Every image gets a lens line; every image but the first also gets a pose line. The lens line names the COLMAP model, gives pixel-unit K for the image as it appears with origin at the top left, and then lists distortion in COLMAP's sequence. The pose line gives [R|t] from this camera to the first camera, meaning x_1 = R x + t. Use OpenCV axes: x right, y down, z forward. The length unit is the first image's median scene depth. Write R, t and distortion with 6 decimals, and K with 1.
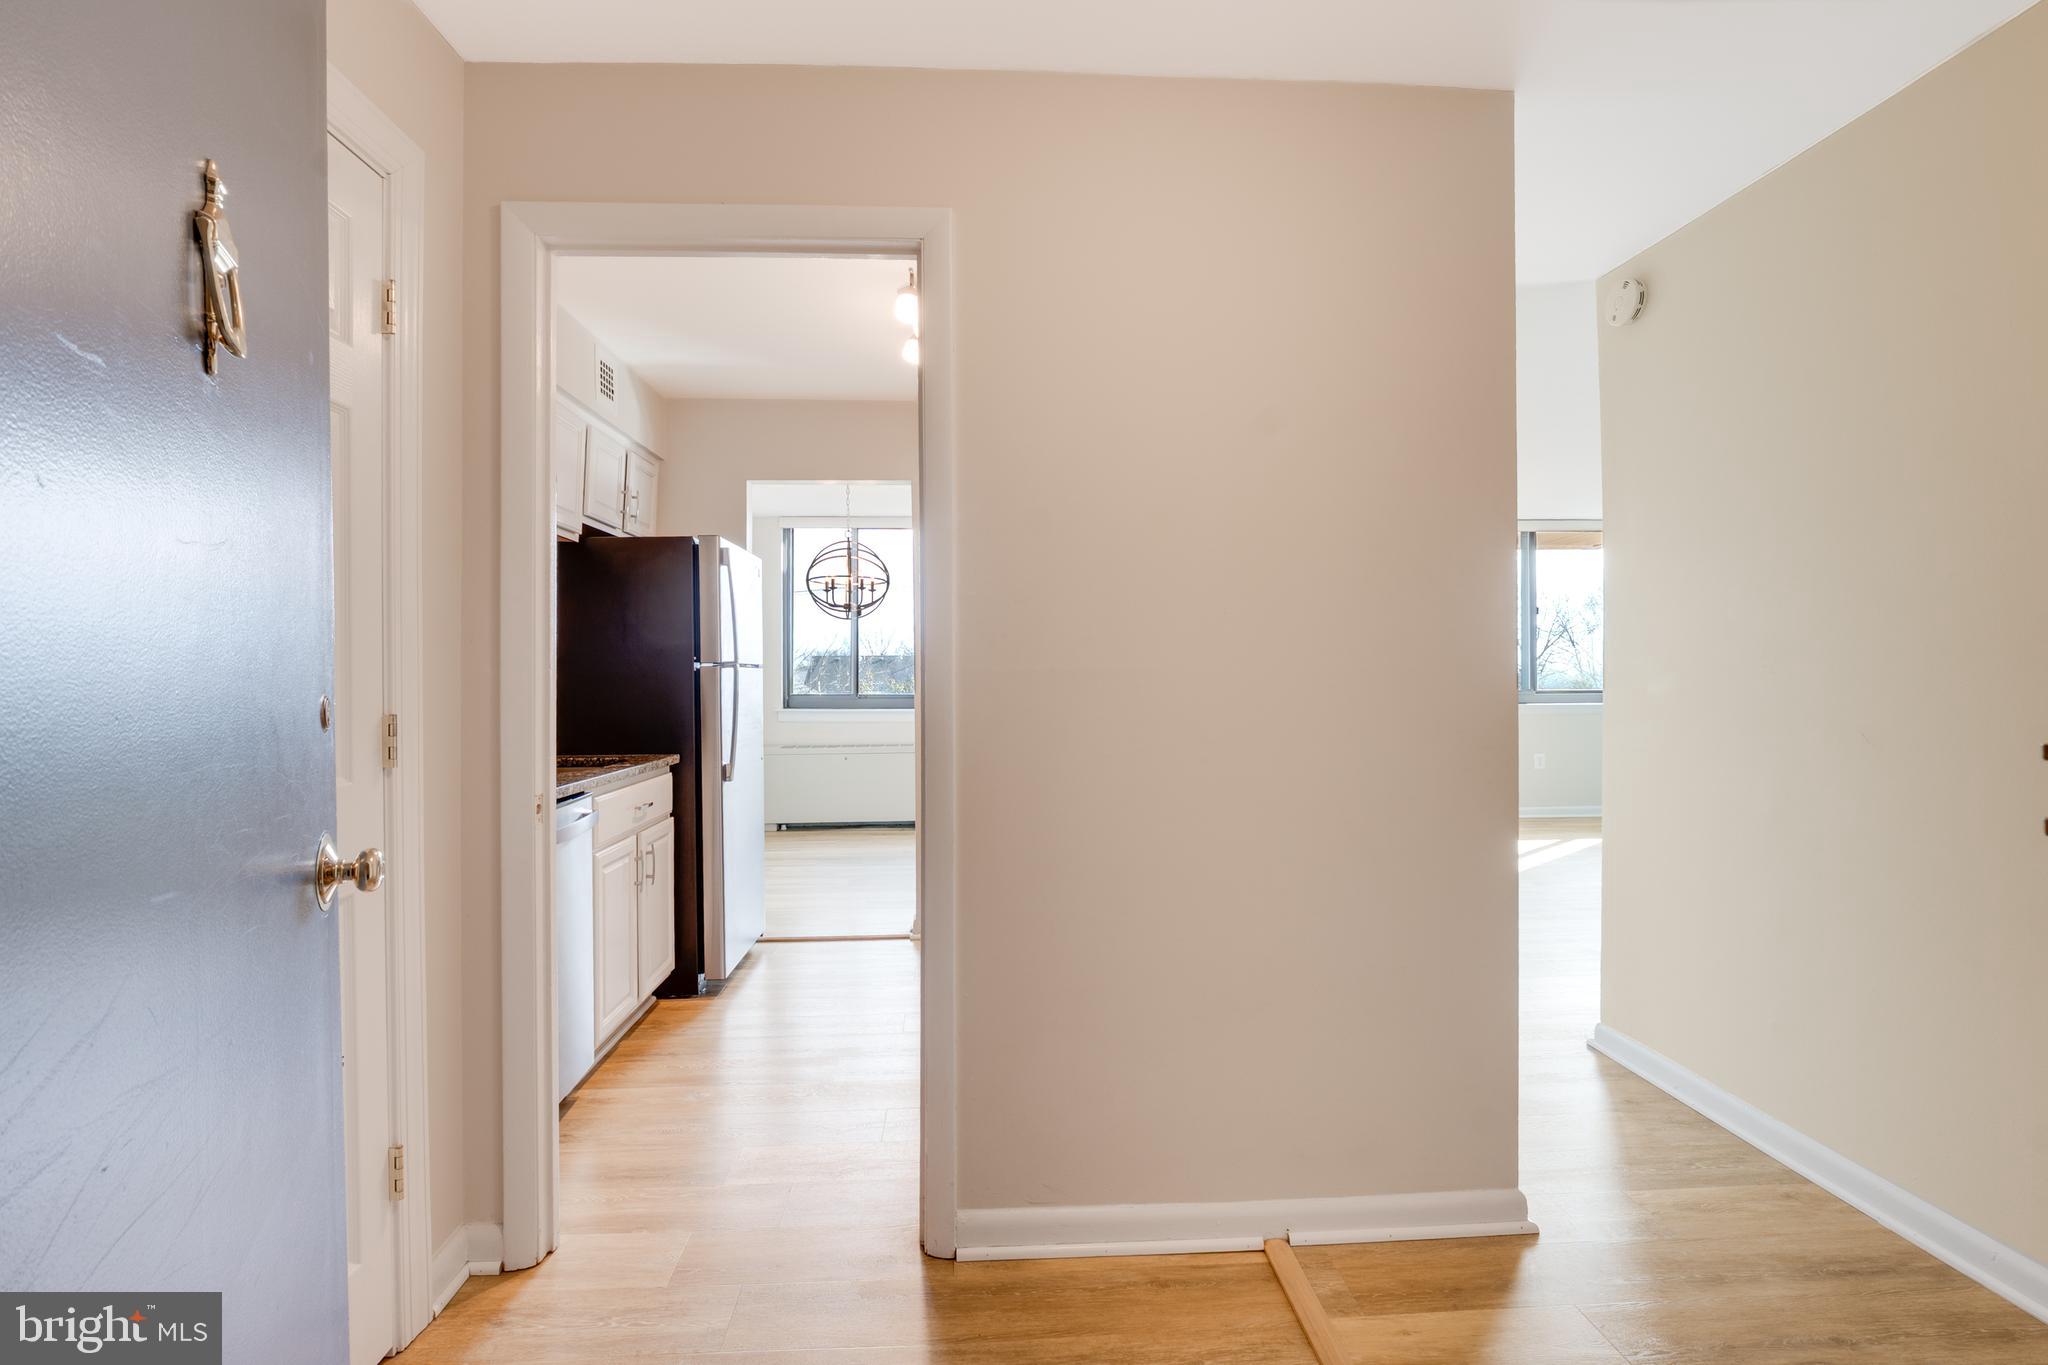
lens RADIAL K [[849.1, 0, 1008.8], [0, 849.1, 660.5], [0, 0, 1]] dist [-0.012156, -0.000028]
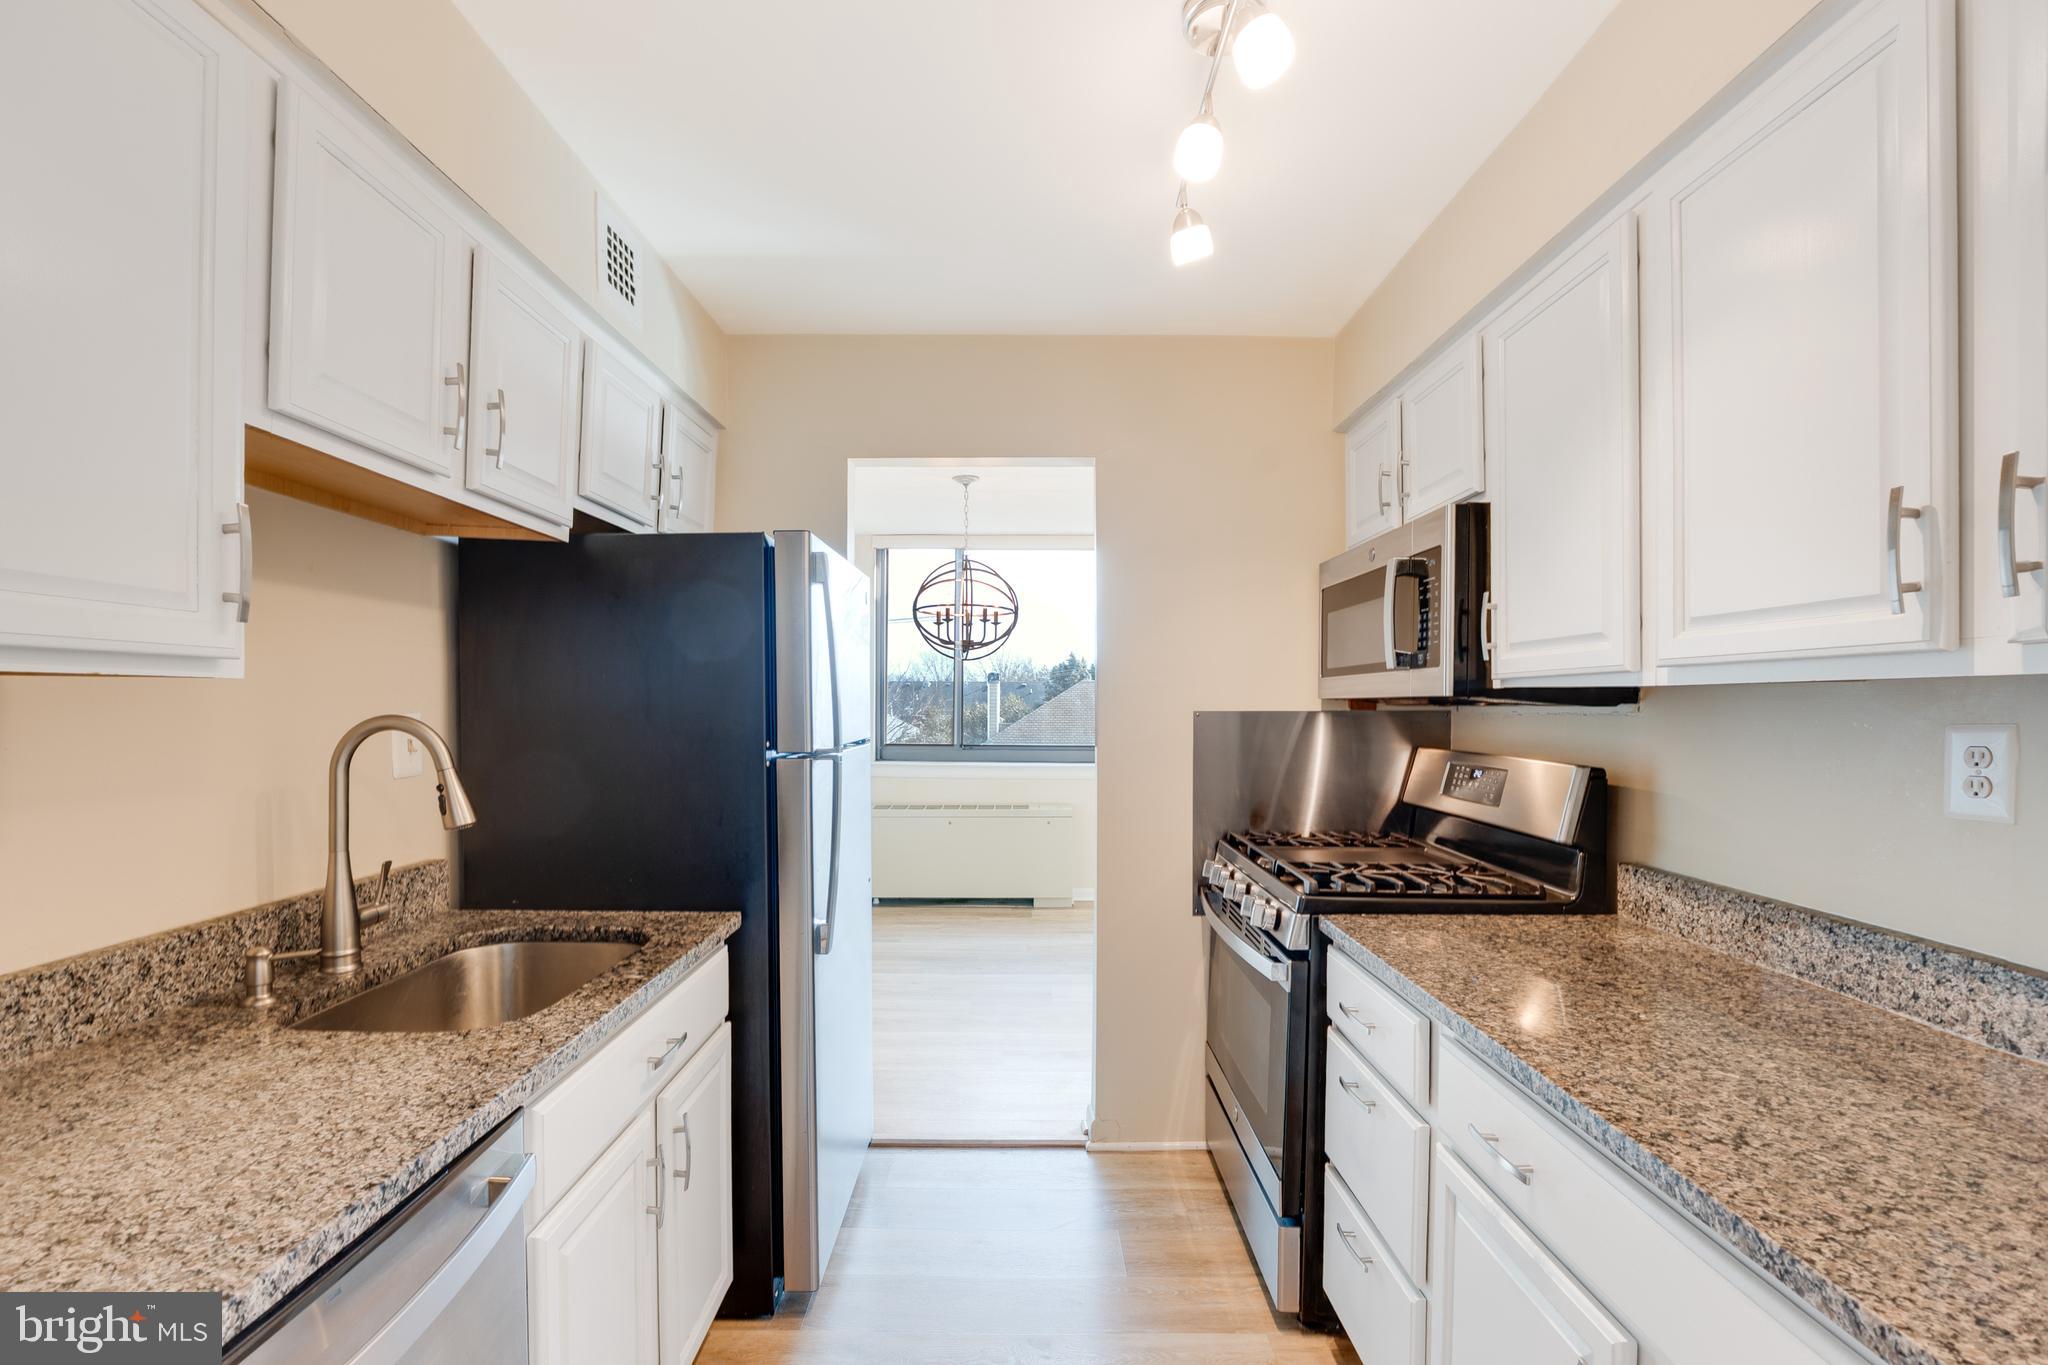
lens RADIAL K [[849.1, 0, 1030.8], [0, 849.1, 703.9], [0, 0, 1]] dist [-0.012156, -0.000028]
pose [[0.998035, 0.007534, -0.062207, -0.149410], [-0.006569, 0.999855, 0.015688, -0.038749], [0.062316, -0.015248, 0.997940, 0.417372]]
